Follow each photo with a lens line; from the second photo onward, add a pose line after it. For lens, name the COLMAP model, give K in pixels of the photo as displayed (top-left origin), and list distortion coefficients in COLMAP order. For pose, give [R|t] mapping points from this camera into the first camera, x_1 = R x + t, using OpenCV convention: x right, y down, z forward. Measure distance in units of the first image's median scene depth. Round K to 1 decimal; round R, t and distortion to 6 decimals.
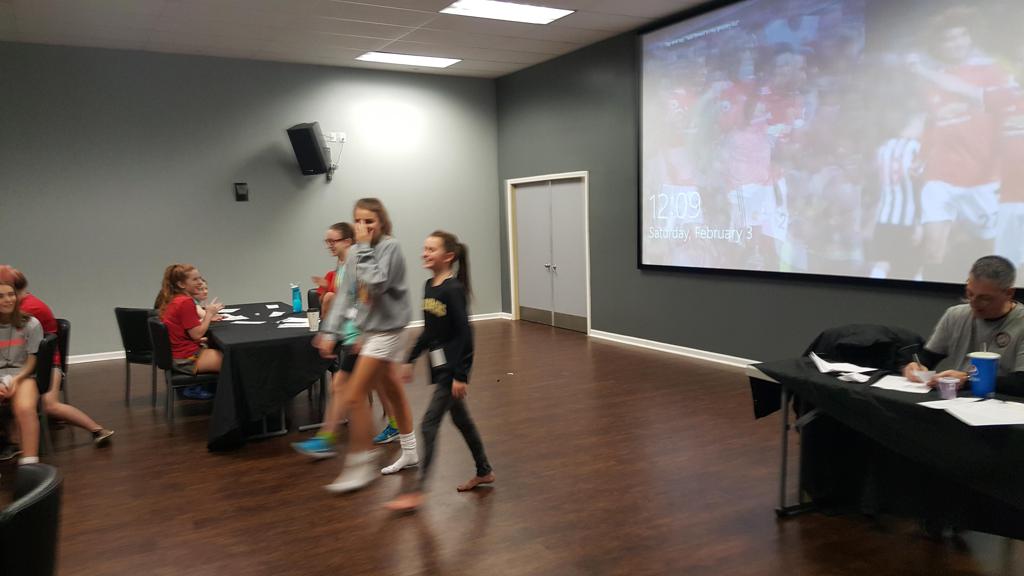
lens RADIAL K [[958.3, 0, 393.9], [0, 958.3, 313.1], [0, 0, 1]] dist [0.126001, -0.174027]
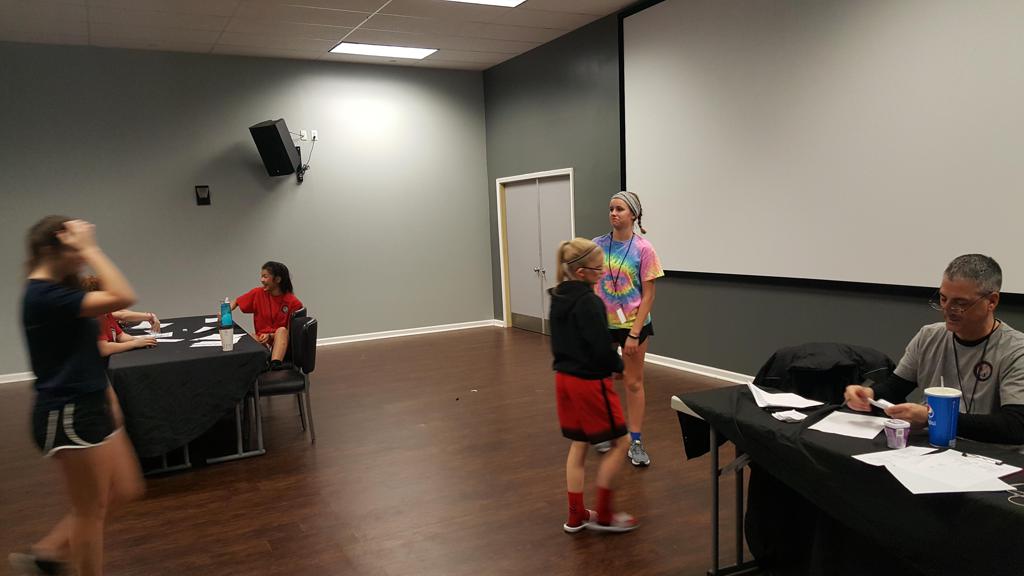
lens RADIAL K [[835.4, 0, 514.2], [0, 835.4, 308.1], [0, 0, 1]] dist [0.118140, -0.201331]
pose [[0.999049, -0.010613, -0.042288, 0.203592], [0.011029, 0.999893, 0.009618, -0.023693], [0.042182, -0.010076, 0.999059, 0.218297]]
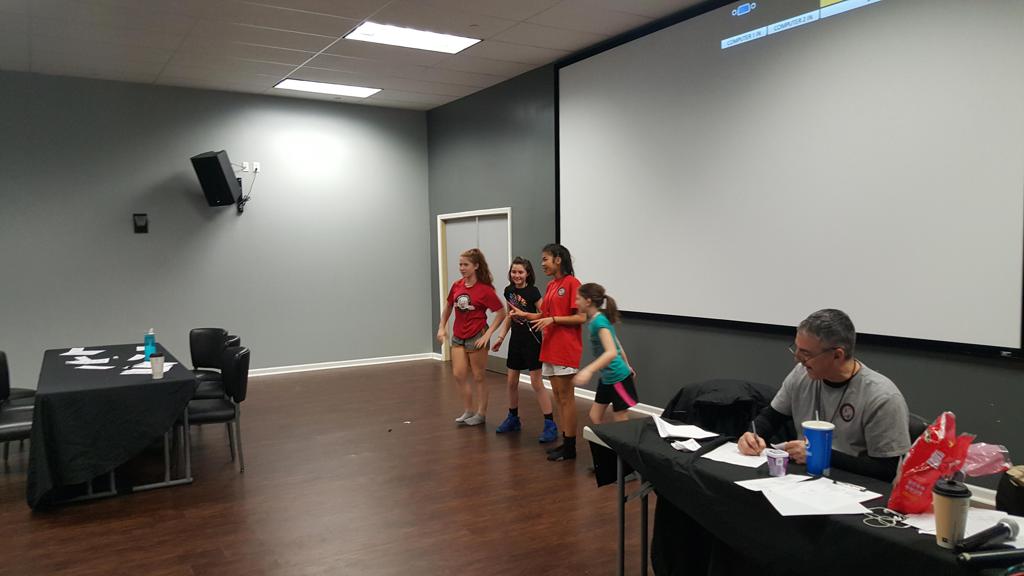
lens RADIAL K [[863.6, 0, 525.5], [0, 863.6, 306.8], [0, 0, 1]] dist [0.135518, -0.237331]
pose [[0.999794, 0.009931, 0.017683, 0.231335], [-0.009350, 0.999424, -0.032618, -0.023237], [-0.017996, 0.032446, 0.999311, 0.163312]]
